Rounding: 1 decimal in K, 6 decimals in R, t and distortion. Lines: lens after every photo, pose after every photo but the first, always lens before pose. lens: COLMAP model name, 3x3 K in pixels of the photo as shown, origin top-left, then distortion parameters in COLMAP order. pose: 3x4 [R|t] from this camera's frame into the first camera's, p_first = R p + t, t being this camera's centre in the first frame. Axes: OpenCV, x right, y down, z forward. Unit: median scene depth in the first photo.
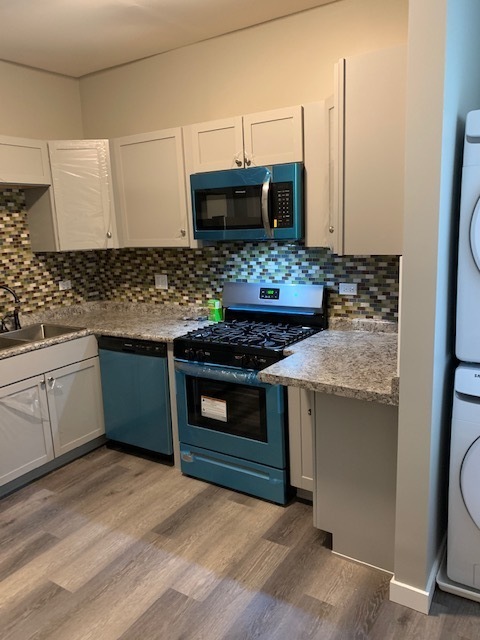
lens RADIAL K [[489.0, 0, 242.2], [0, 489.0, 319.7], [0, 0, 1]] dist [0.007755, -0.007145]
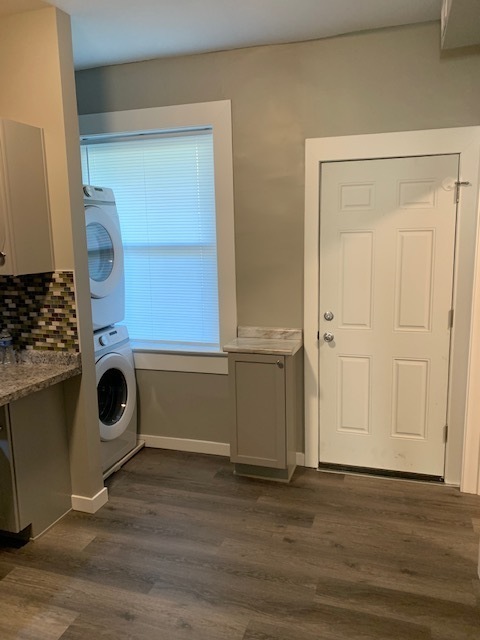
lens RADIAL K [[489.0, 0, 242.2], [0, 489.0, 319.7], [0, 0, 1]] dist [0.007755, -0.007145]
pose [[-0.256014, -0.110156, 0.960376, -1.067946], [0.219503, 0.960910, 0.168731, -0.105583], [-0.941422, 0.254003, -0.221827, 0.746232]]
